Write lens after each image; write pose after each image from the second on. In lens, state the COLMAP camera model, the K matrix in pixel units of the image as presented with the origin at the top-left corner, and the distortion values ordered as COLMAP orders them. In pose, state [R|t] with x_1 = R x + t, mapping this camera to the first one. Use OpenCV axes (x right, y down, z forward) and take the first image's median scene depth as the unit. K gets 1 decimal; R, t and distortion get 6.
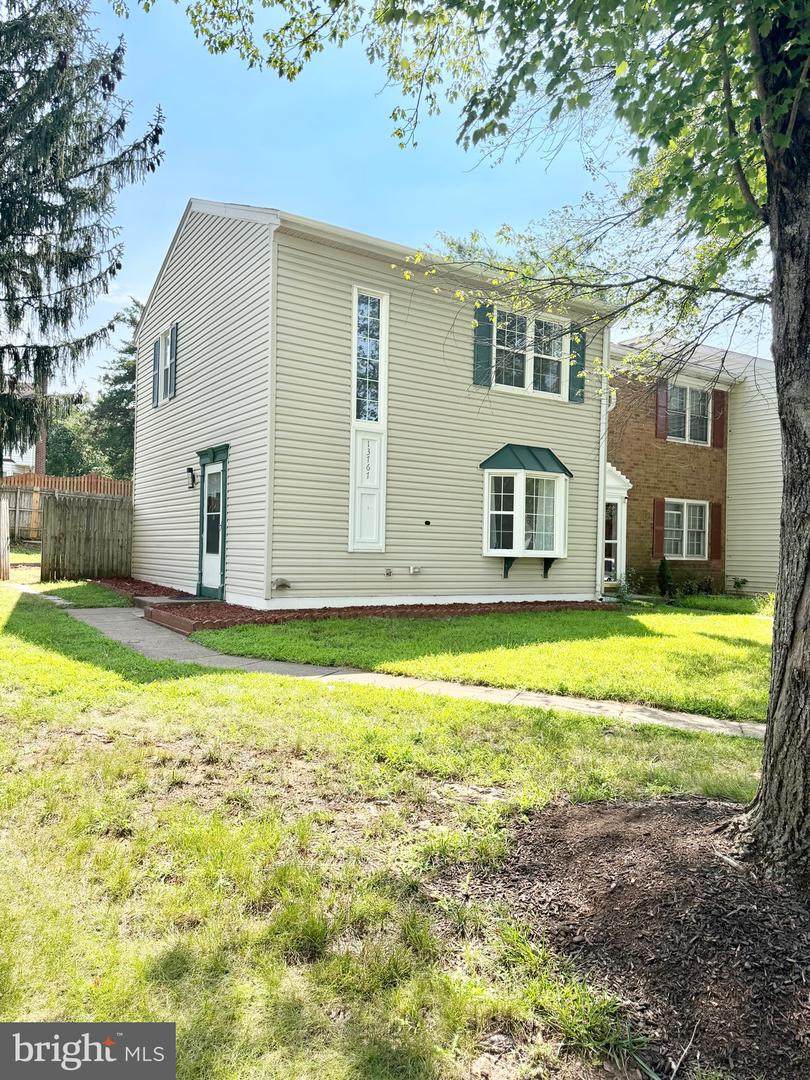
lens RADIAL K [[756.5, 0, 403.1], [0, 756.5, 537.9], [0, 0, 1]] dist [-0.007548, -0.003803]
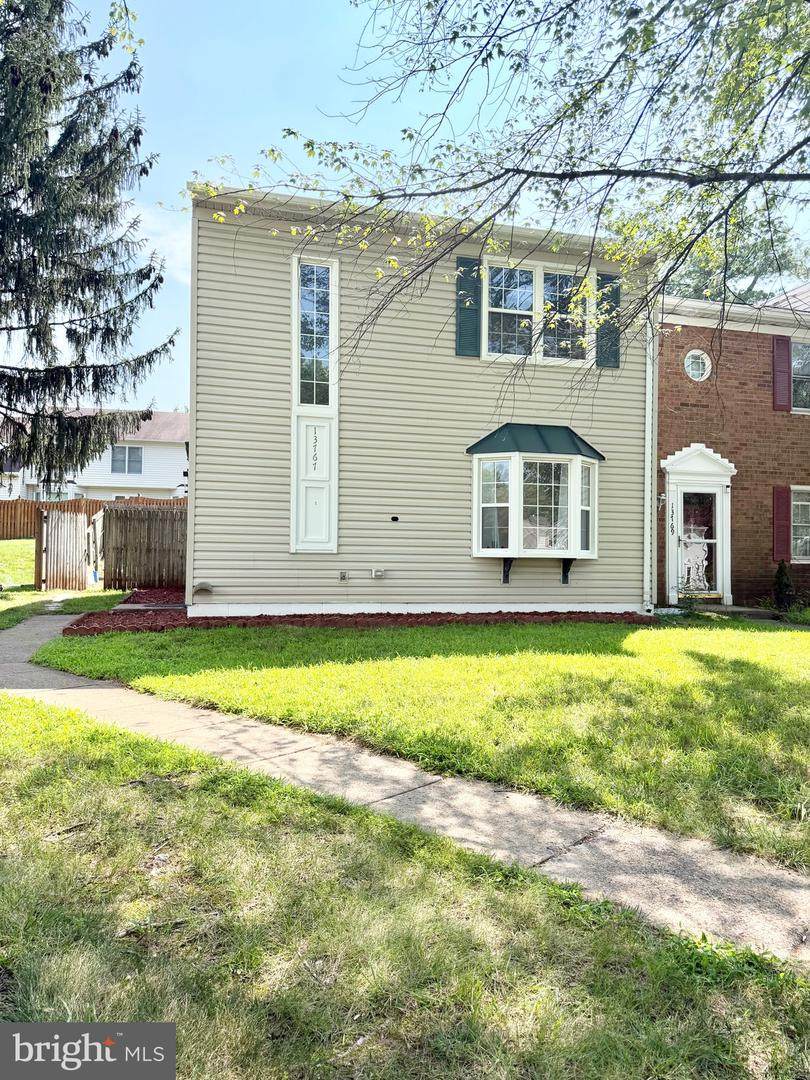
lens RADIAL K [[756.5, 0, 406.0], [0, 756.5, 544.0], [0, 0, 1]] dist [-0.007548, -0.003803]
pose [[0.948986, -0.021987, -0.314551, 0.293052], [0.016602, 0.999666, -0.019788, 0.024337], [0.314881, 0.013557, 0.949034, 0.171124]]
